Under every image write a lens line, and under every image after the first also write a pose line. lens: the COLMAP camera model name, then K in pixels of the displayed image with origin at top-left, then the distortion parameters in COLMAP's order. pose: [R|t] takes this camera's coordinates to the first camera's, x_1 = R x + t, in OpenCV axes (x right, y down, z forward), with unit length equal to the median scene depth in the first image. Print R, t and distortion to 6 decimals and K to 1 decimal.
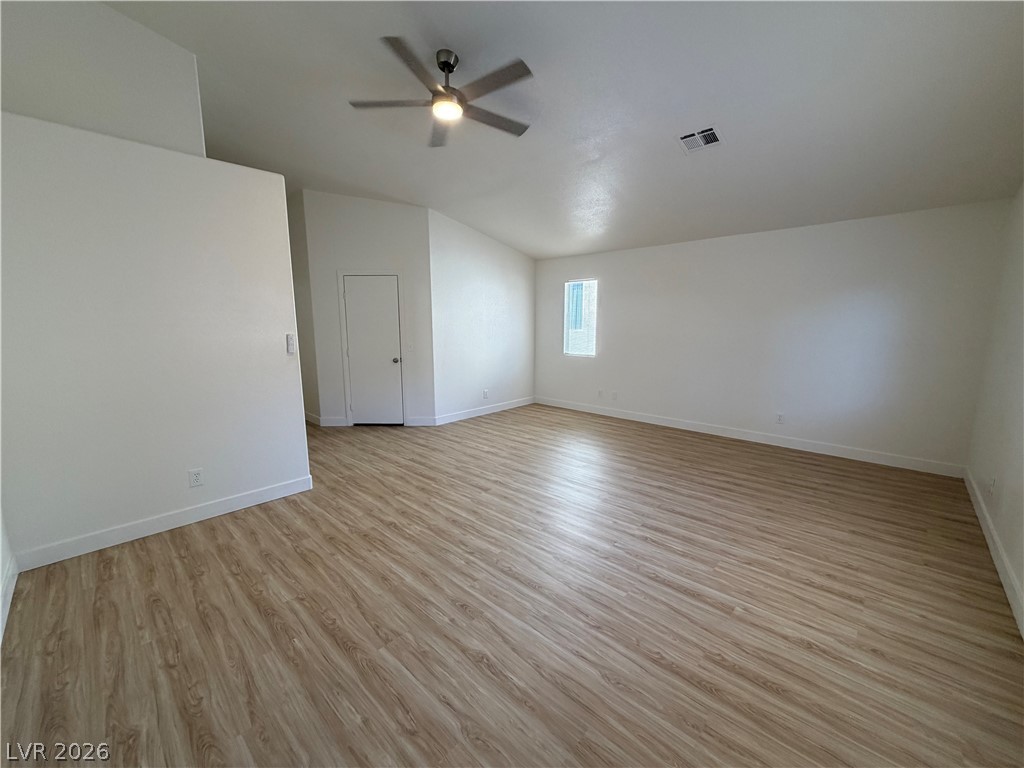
lens RADIAL K [[409.5, 0, 510.6], [0, 409.5, 377.8], [0, 0, 1]] dist [0.000355, 0.000262]
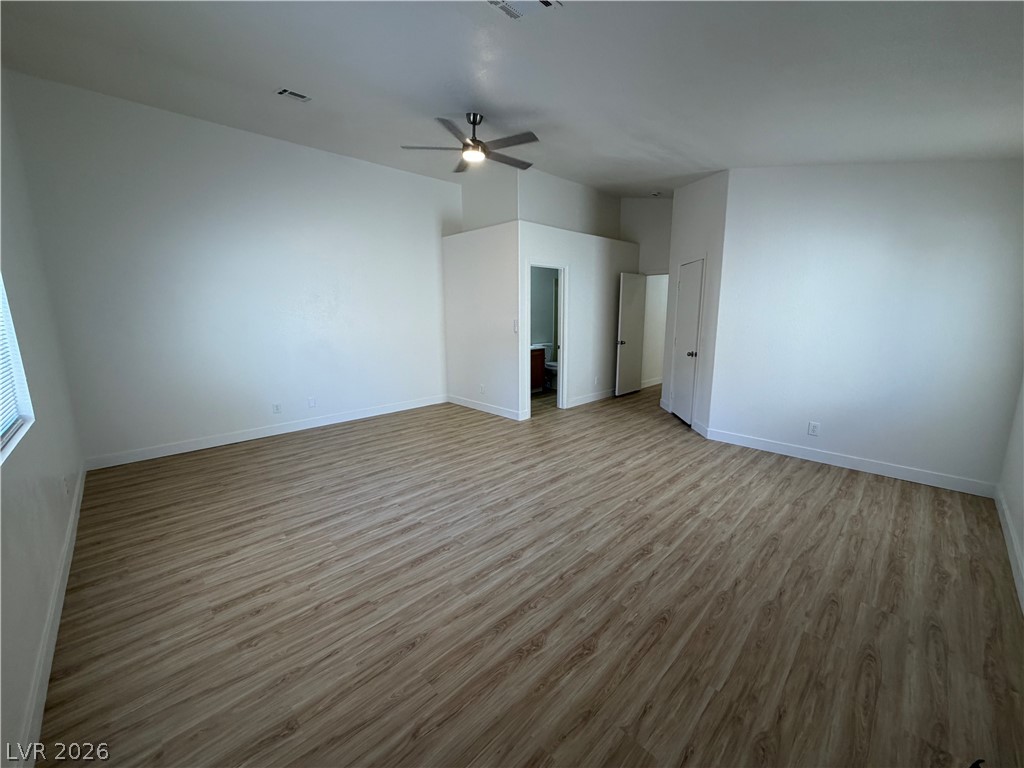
lens RADIAL K [[409.5, 0, 508.7], [0, 409.5, 380.7], [0, 0, 1]] dist [0.000355, 0.000262]
pose [[-0.047519, 0.172938, -0.983786, 1.159569], [-0.133792, 0.974921, 0.177842, -0.165866], [0.989870, 0.140073, -0.023190, 1.127699]]
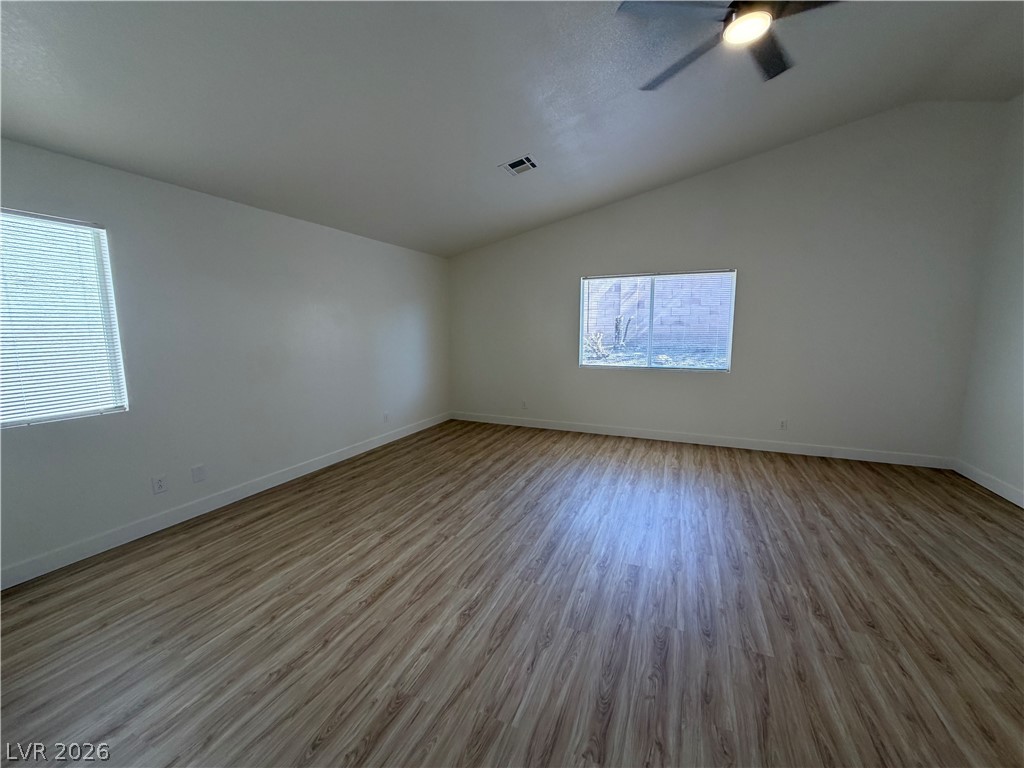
lens RADIAL K [[409.5, 0, 511.4], [0, 409.5, 379.0], [0, 0, 1]] dist [0.000355, 0.000262]
pose [[-0.340814, -0.113017, 0.933313, -0.679765], [0.136289, 0.976322, 0.167993, -0.205715], [-0.930200, 0.184455, -0.317341, 1.555909]]
